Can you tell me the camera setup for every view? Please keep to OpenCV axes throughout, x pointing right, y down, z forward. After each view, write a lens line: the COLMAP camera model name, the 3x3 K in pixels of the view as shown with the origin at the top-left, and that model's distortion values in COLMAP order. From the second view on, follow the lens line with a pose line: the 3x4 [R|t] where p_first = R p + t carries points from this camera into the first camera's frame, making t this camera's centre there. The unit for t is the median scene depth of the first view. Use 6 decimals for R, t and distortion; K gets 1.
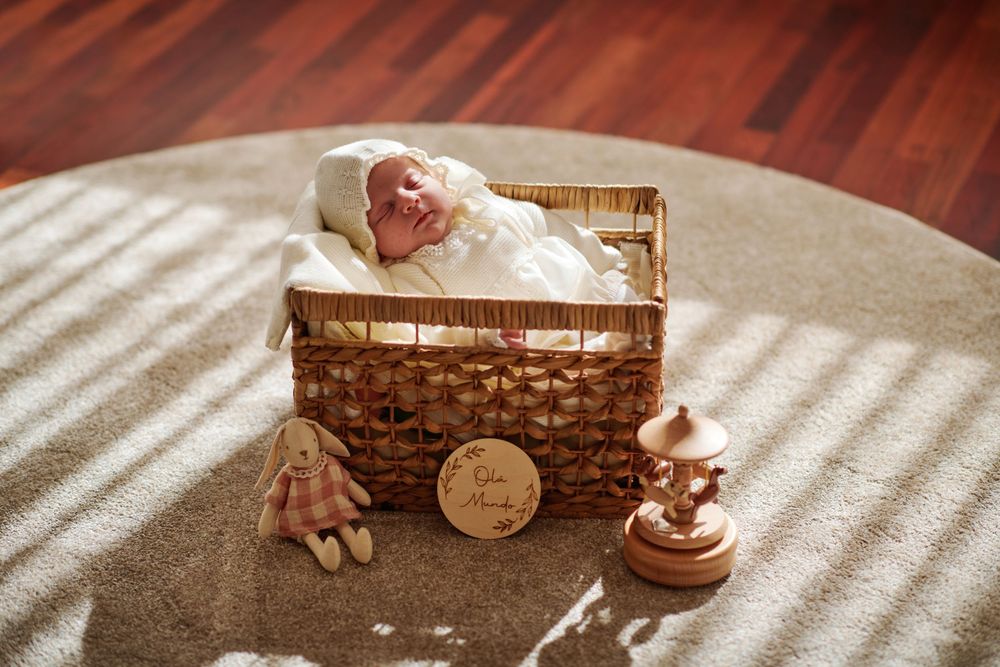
lens RADIAL K [[2479.0, 0, 504.9], [0, 2479.0, 332.5], [0, 0, 1]] dist [0.035605, 0.000000]
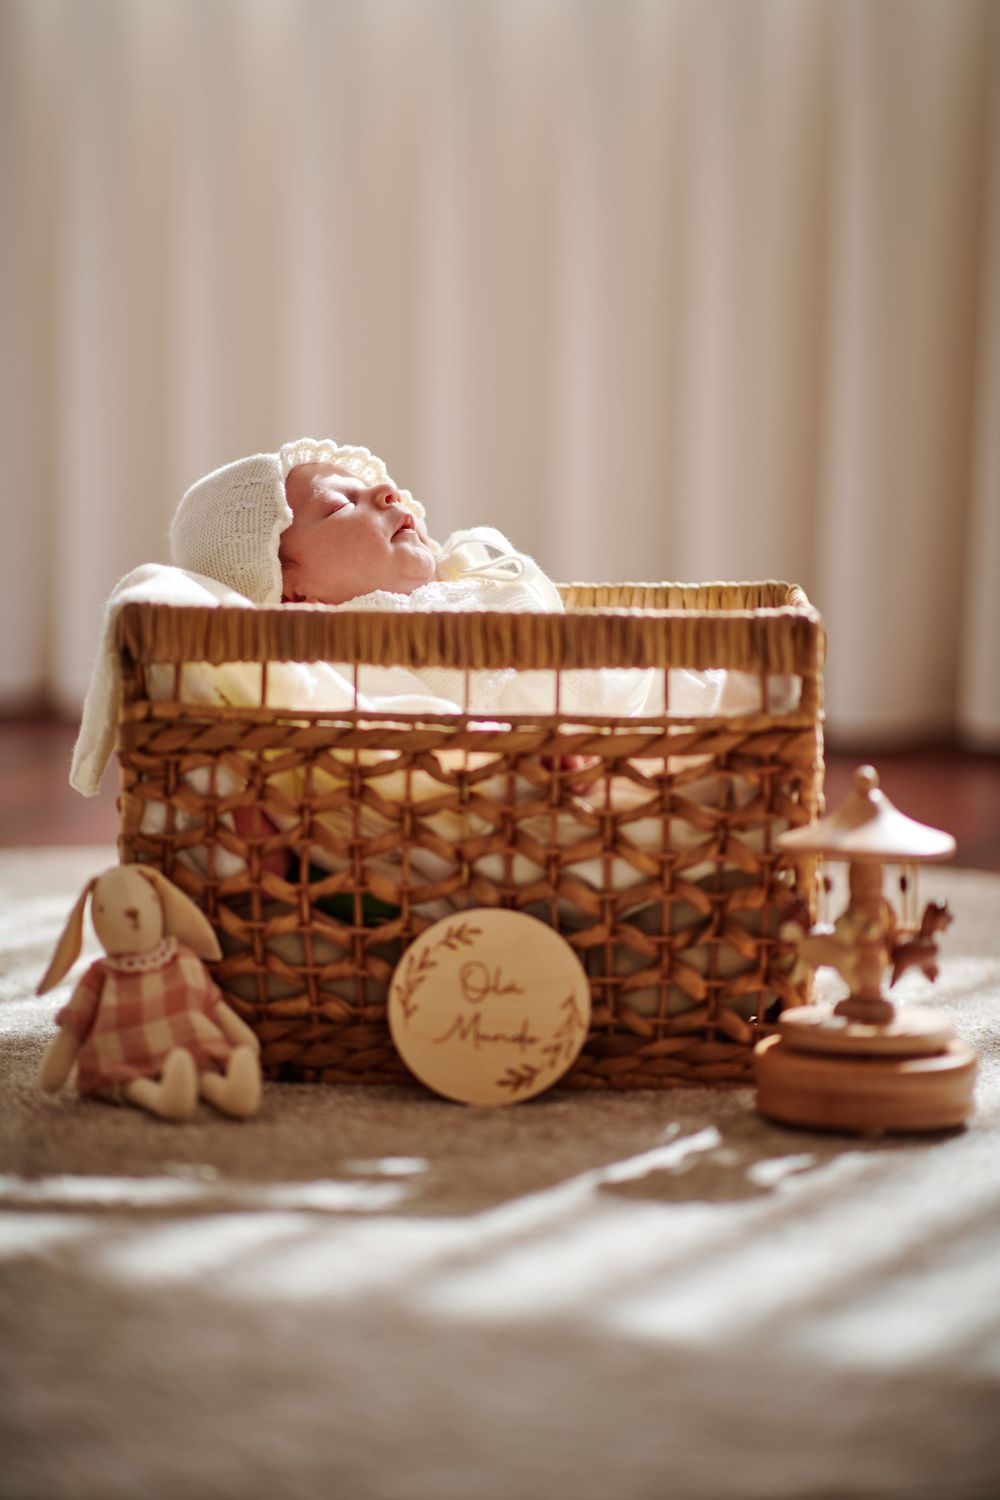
lens RADIAL K [[3718.6, 0, 501.8], [0, 3718.6, 746.5], [0, 0, 1]] dist [0.035605, 0.000000]
pose [[0.999952, 0.002695, 0.009448, -0.011409], [0.001384, 0.913429, -0.406995, 0.330529], [-0.009727, 0.406989, 0.913381, 0.273080]]
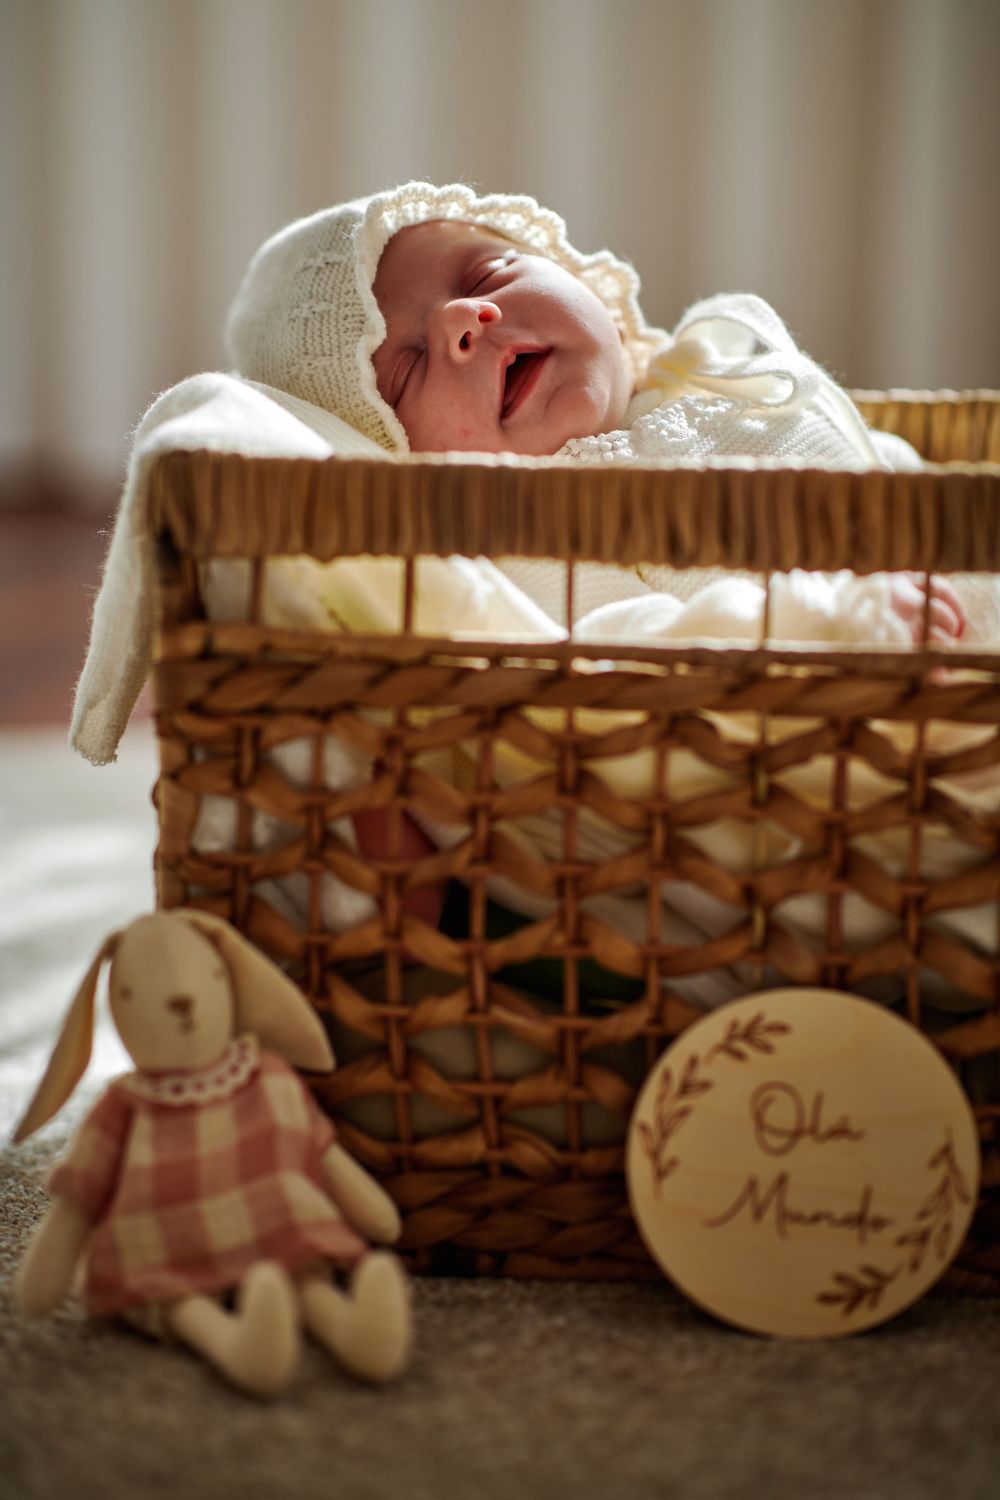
lens RADIAL K [[3718.6, 0, 490.4], [0, 3718.6, 766.0], [0, 0, 1]] dist [0.035605, 0.000000]
pose [[0.999984, 0.005584, 0.000042, -0.044264], [-0.005258, 0.944127, -0.329541, 0.165742], [-0.001879, 0.329536, 0.944141, 0.569793]]
